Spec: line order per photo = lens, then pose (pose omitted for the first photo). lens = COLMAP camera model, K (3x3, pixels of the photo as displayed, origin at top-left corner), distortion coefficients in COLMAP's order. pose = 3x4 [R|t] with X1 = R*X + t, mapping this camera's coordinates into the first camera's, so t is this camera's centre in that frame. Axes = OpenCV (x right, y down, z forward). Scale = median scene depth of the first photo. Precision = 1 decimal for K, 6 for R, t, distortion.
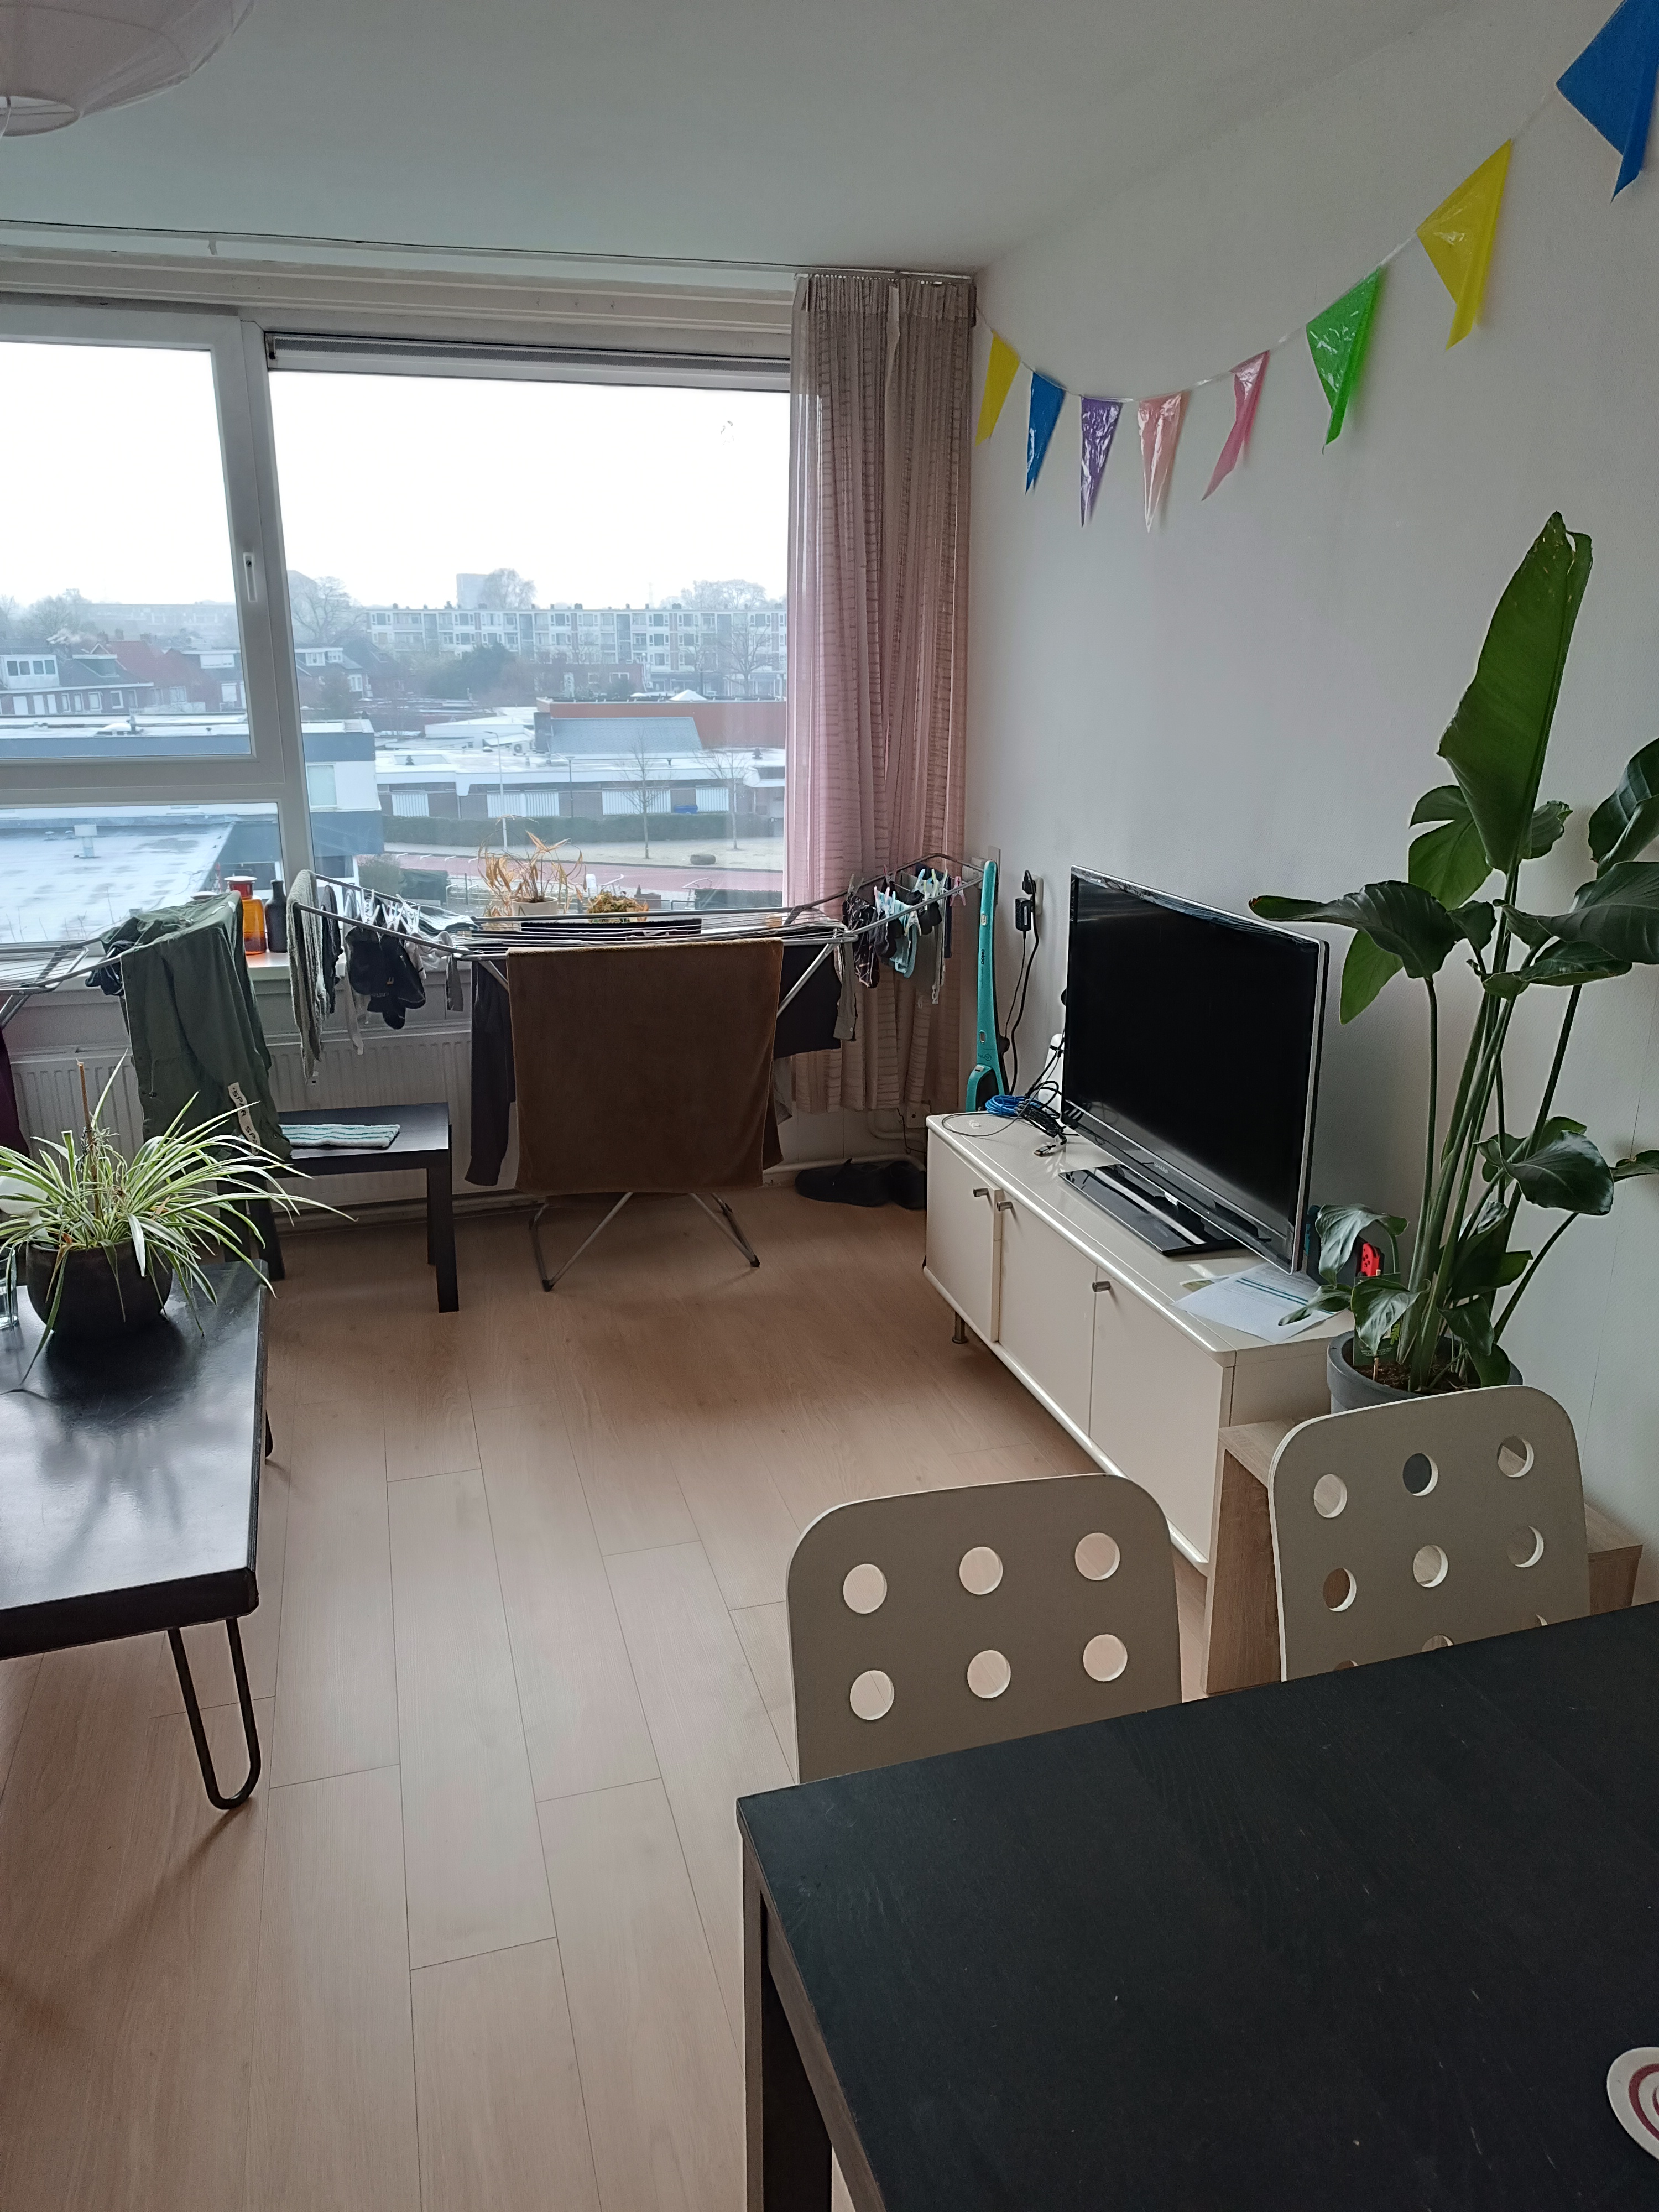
lens RADIAL K [[1572.6, 0, 830.5], [0, 1572.6, 1110.8], [0, 0, 1]] dist [0.015106, -0.012820]
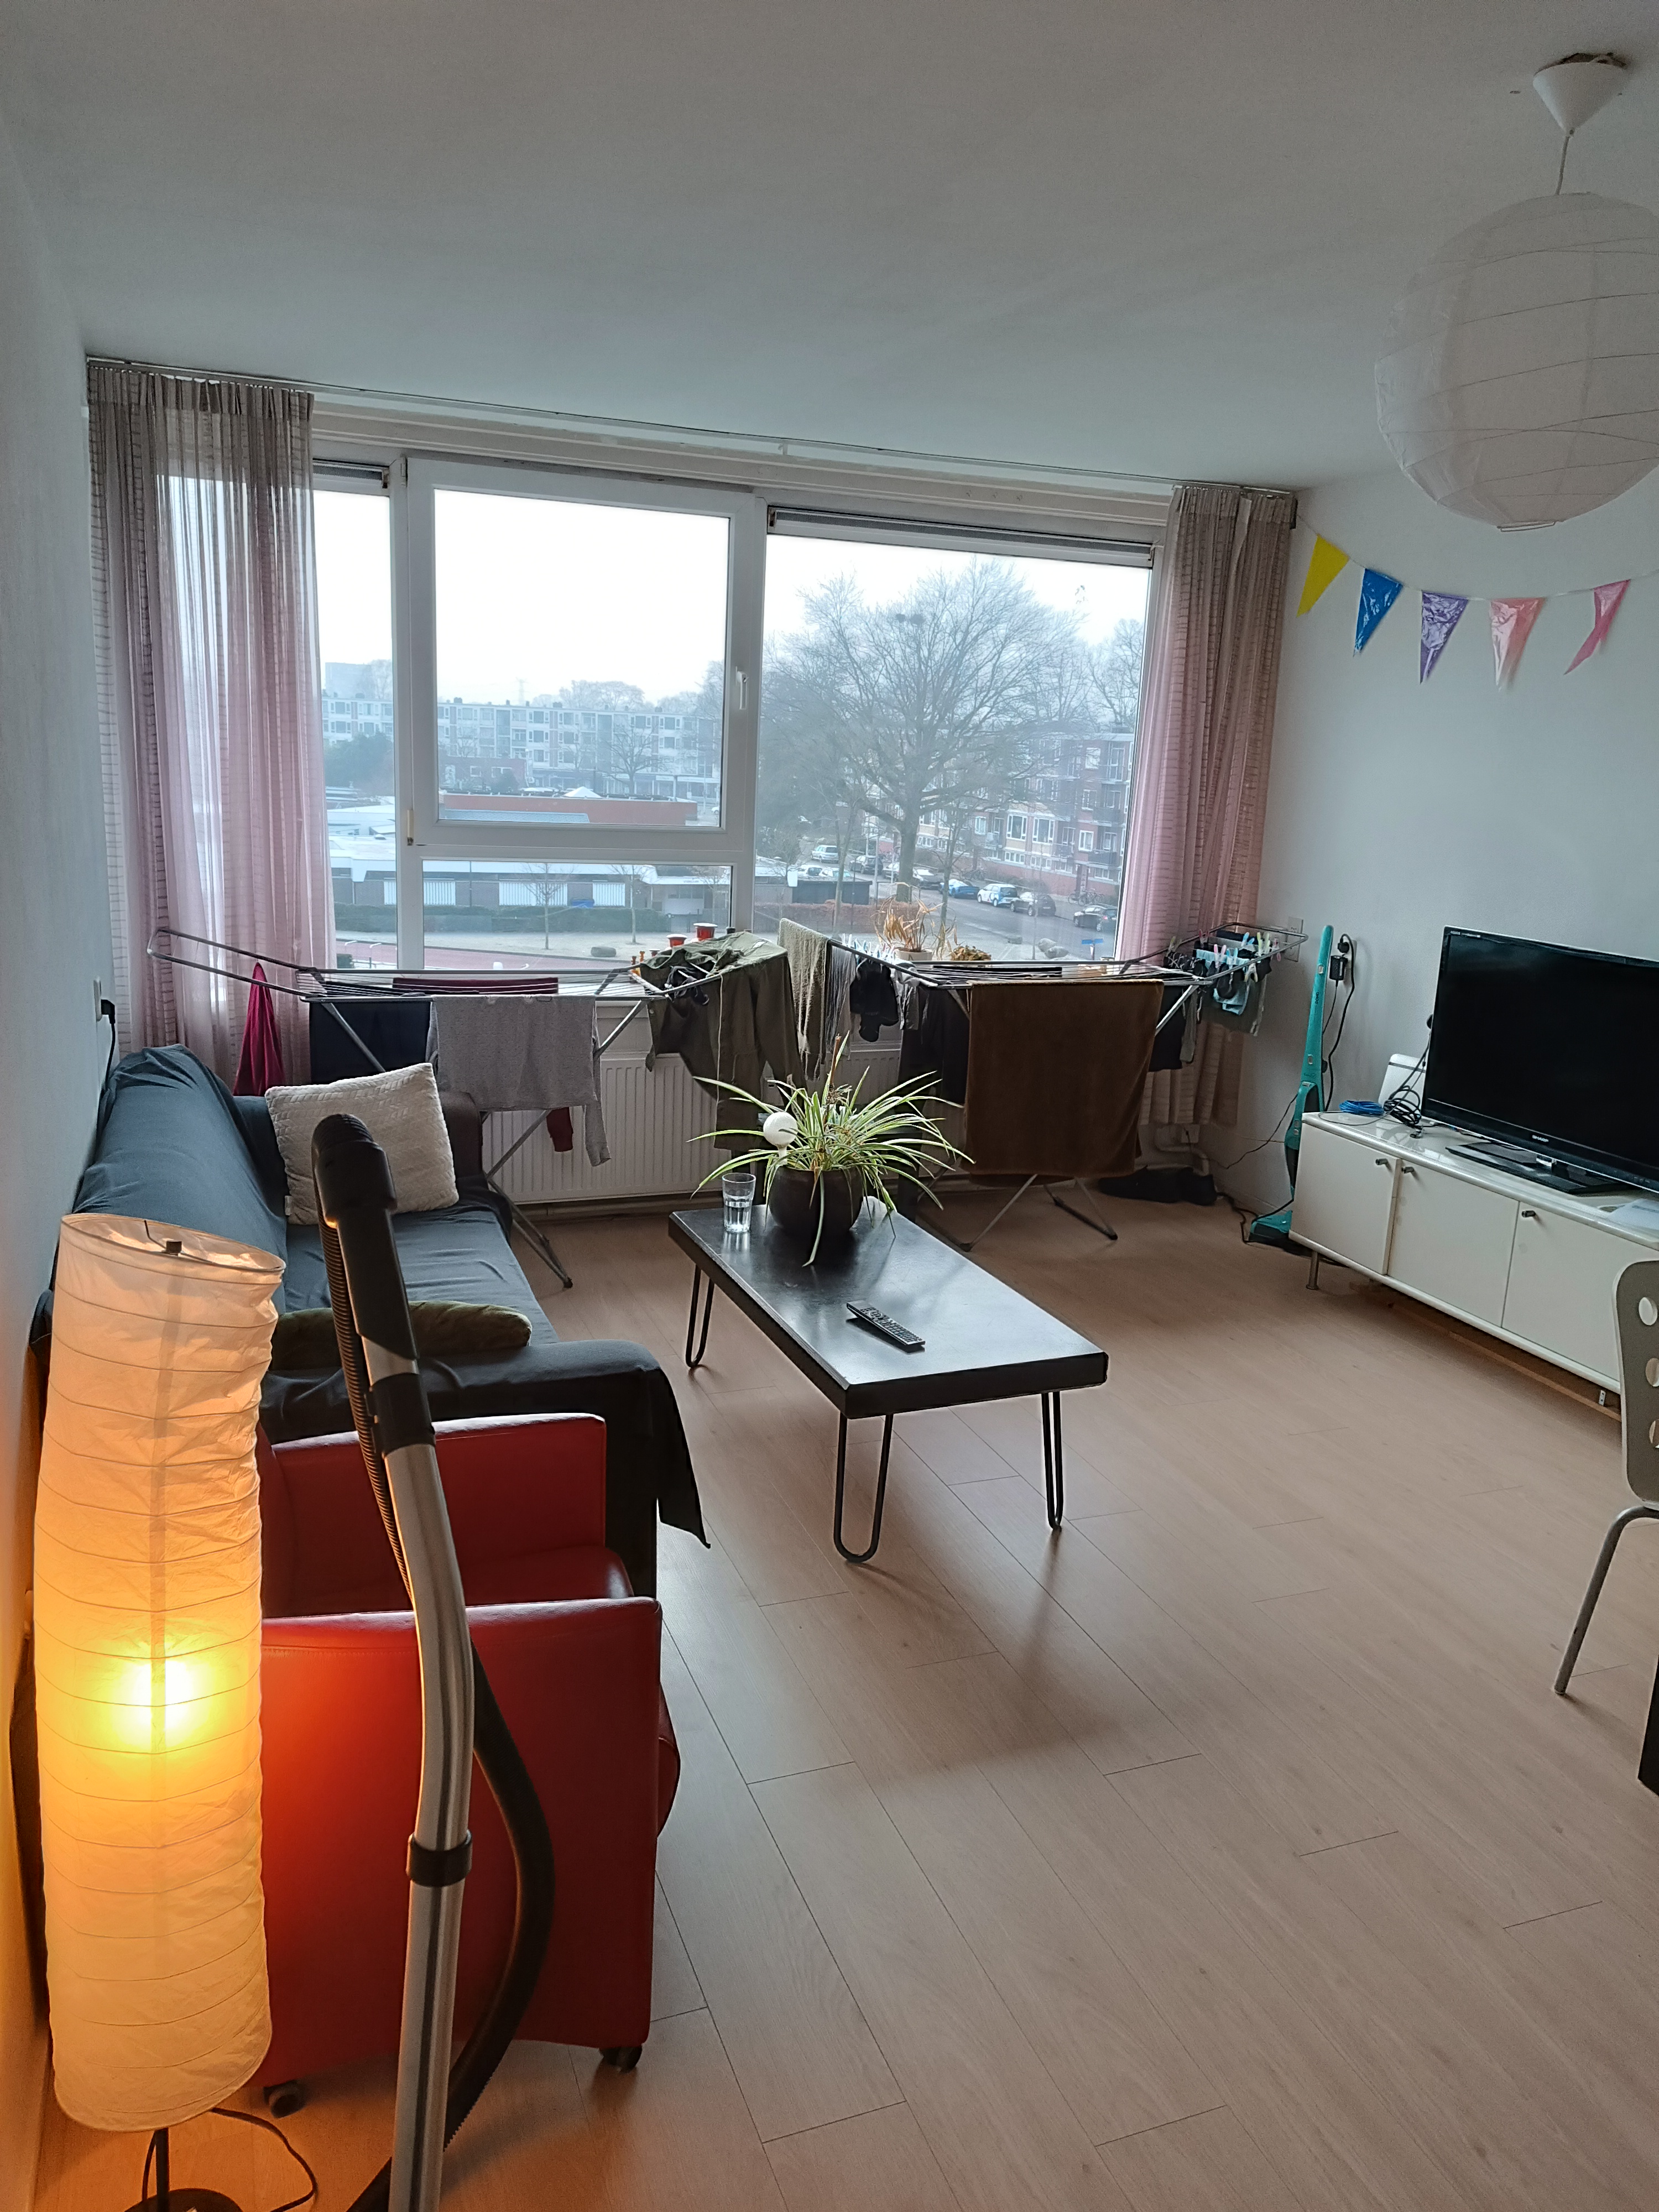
lens RADIAL K [[1572.6, 0, 825.2], [0, 1572.6, 1105.2], [0, 0, 1]] dist [0.015106, -0.012820]
pose [[0.996230, 0.023331, 0.083553, -0.392124], [-0.017733, 0.997586, -0.067134, 0.081215], [-0.084918, 0.065399, 0.994239, -0.248996]]
